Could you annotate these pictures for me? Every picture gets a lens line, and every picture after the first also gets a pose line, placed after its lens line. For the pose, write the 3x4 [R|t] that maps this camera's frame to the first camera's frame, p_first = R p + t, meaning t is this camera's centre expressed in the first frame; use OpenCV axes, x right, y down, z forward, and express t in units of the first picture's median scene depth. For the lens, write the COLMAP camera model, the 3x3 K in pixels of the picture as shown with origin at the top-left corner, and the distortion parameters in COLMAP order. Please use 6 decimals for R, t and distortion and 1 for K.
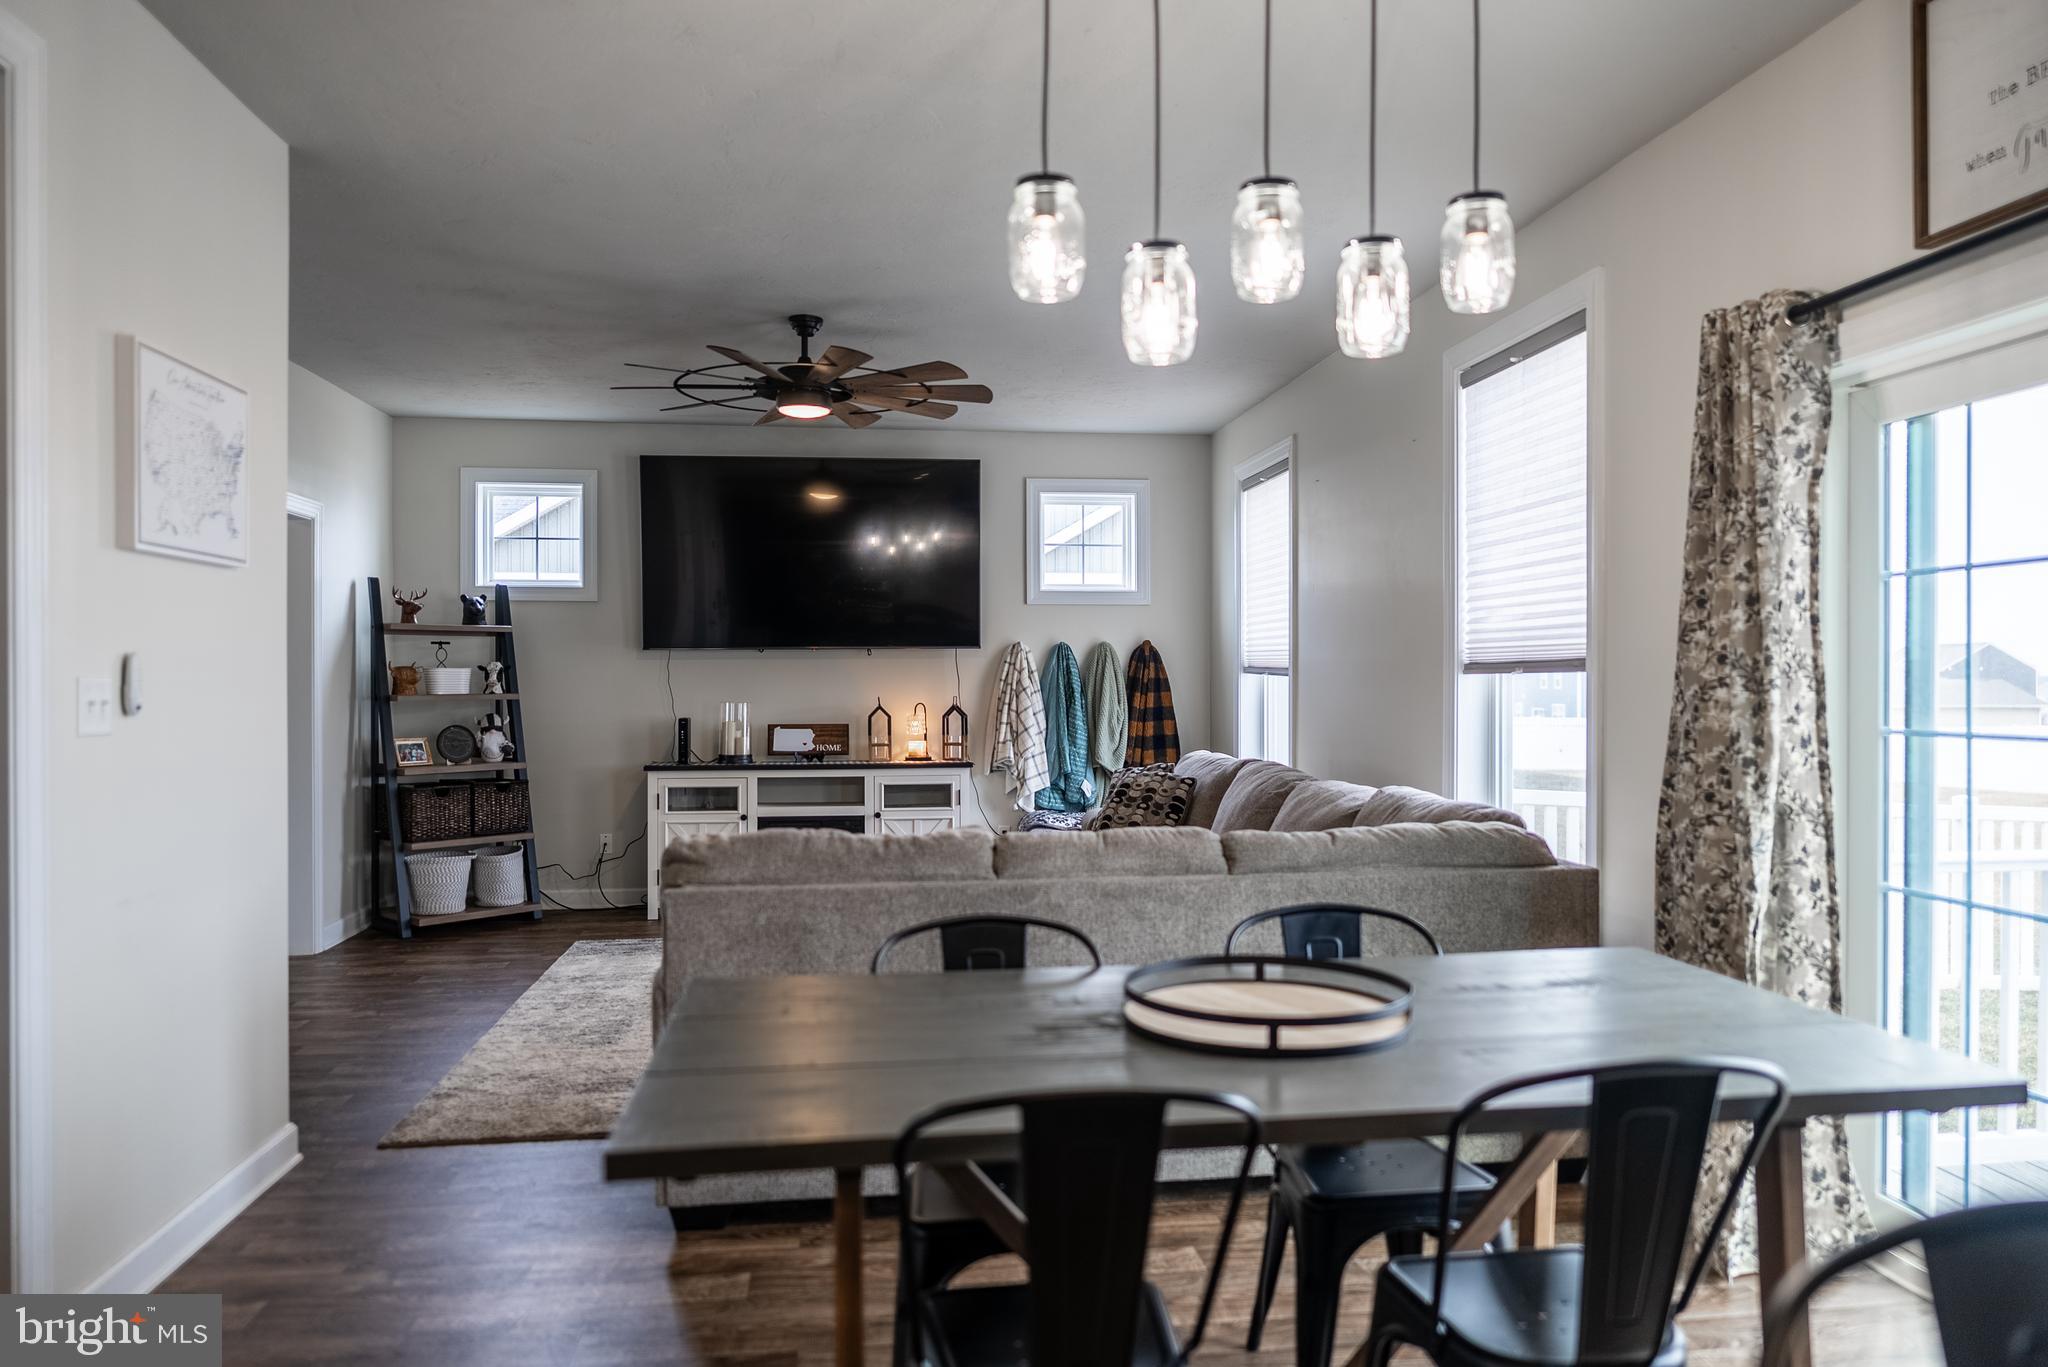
lens RADIAL K [[1364.2, 0, 1028.2], [0, 1364.2, 685.8], [0, 0, 1]] dist [-0.011633, 0.007750]
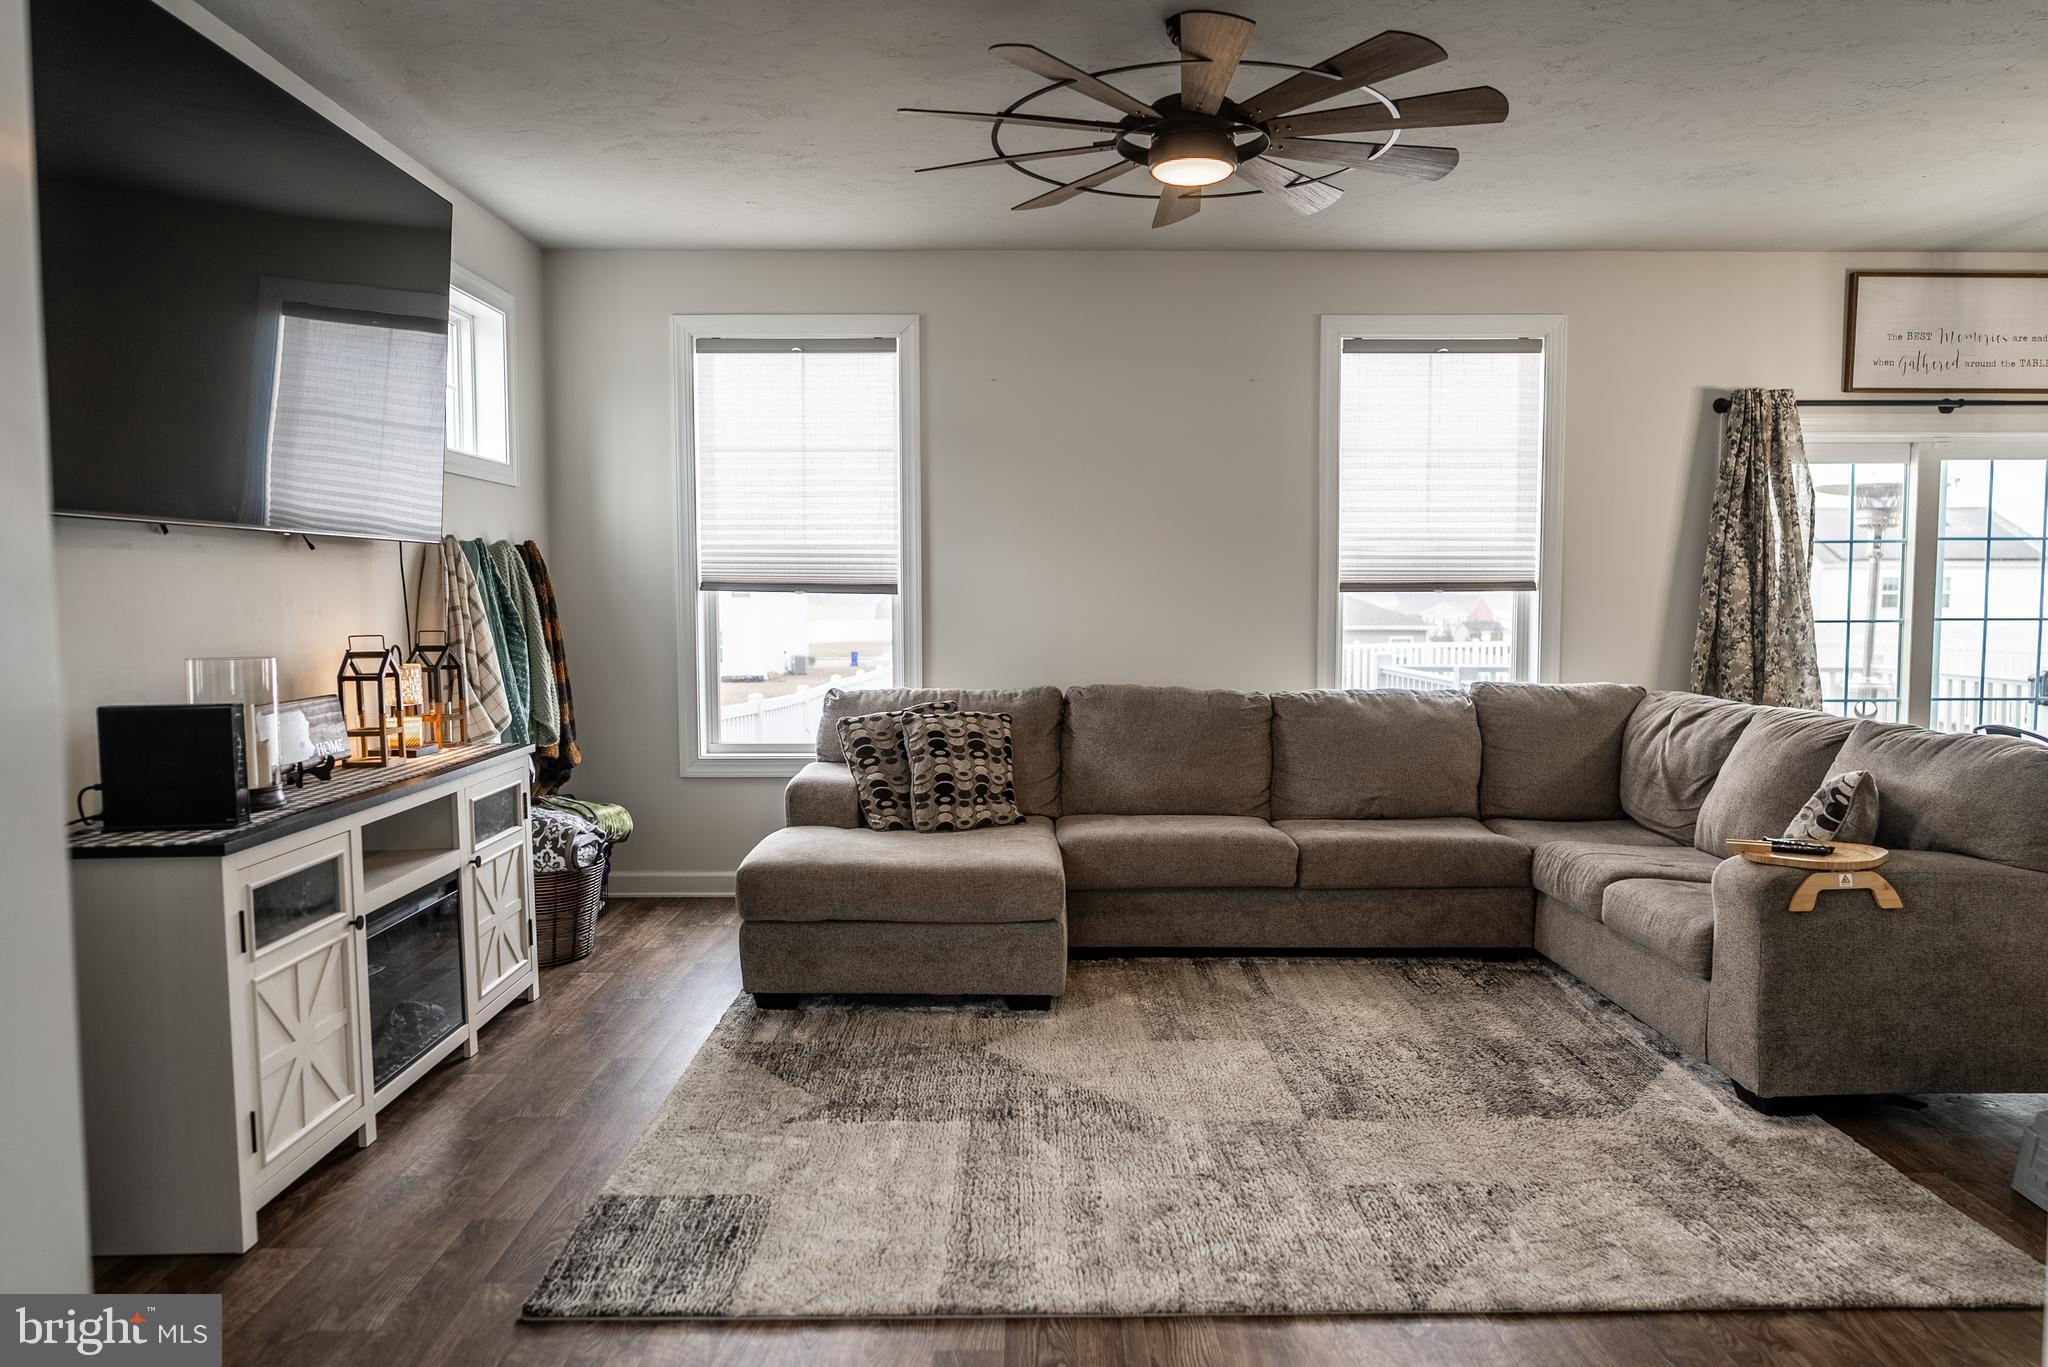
lens RADIAL K [[1364.2, 0, 1030.1], [0, 1364.2, 688.0], [0, 0, 1]] dist [-0.011633, 0.007750]
pose [[0.122252, -0.066477, 0.990270, -0.586160], [0.008475, 0.997788, 0.065935, -0.003387], [-0.992463, 0.000332, 0.122545, 0.718963]]
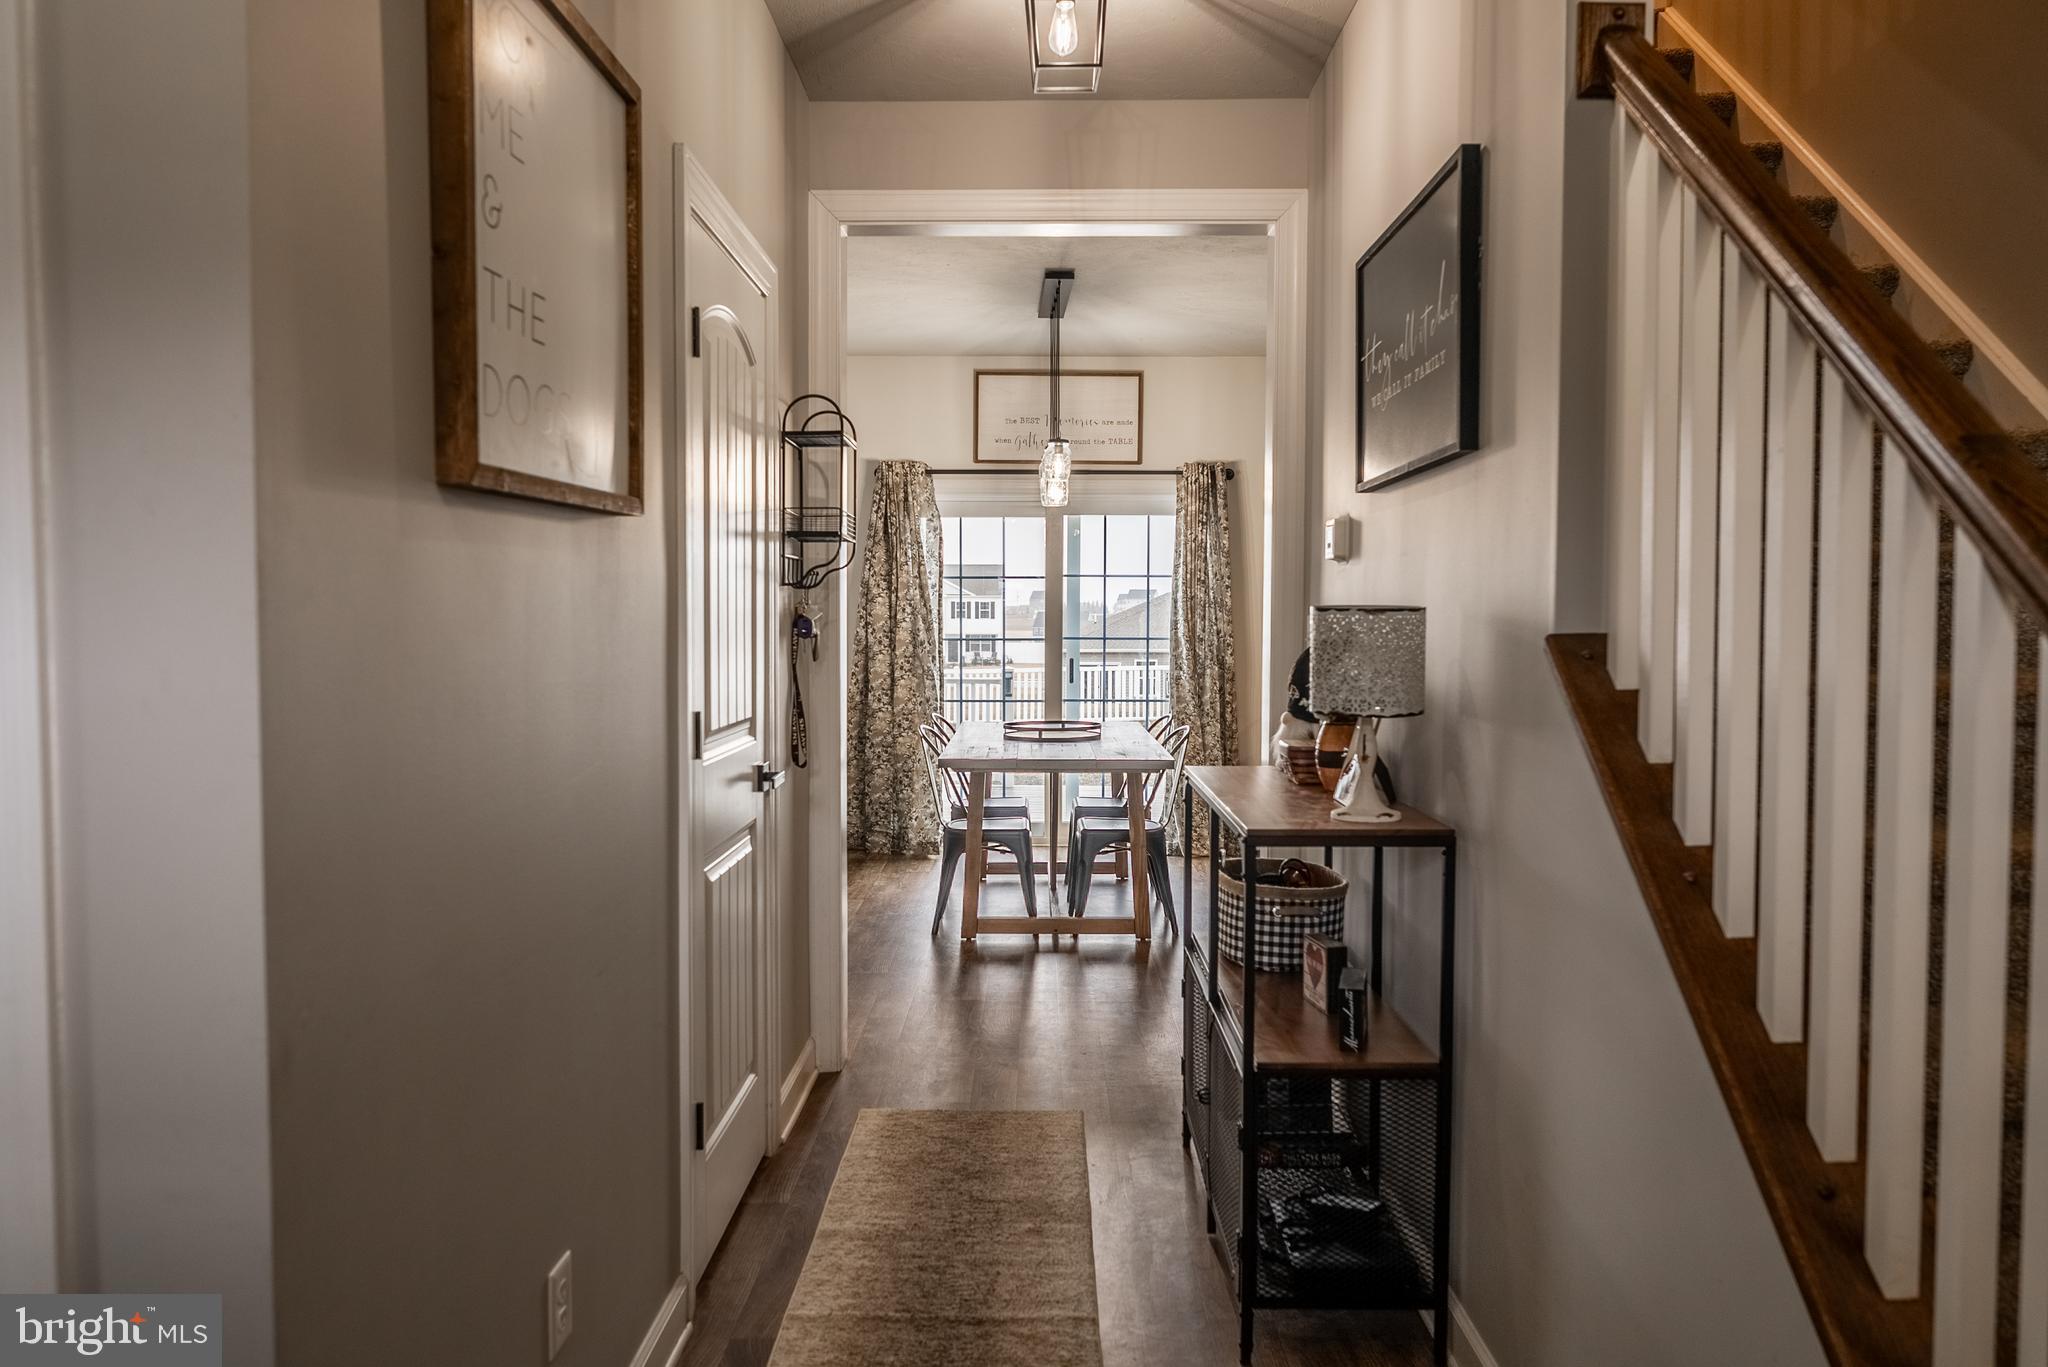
lens RADIAL K [[1364.2, 0, 1038.5], [0, 1364.2, 697.5], [0, 0, 1]] dist [-0.011633, 0.007750]
pose [[0.157535, -0.036982, 0.986821, -0.745627], [0.005375, 0.999316, 0.036592, 0.020027], [-0.987499, -0.000460, 0.157626, 0.153348]]
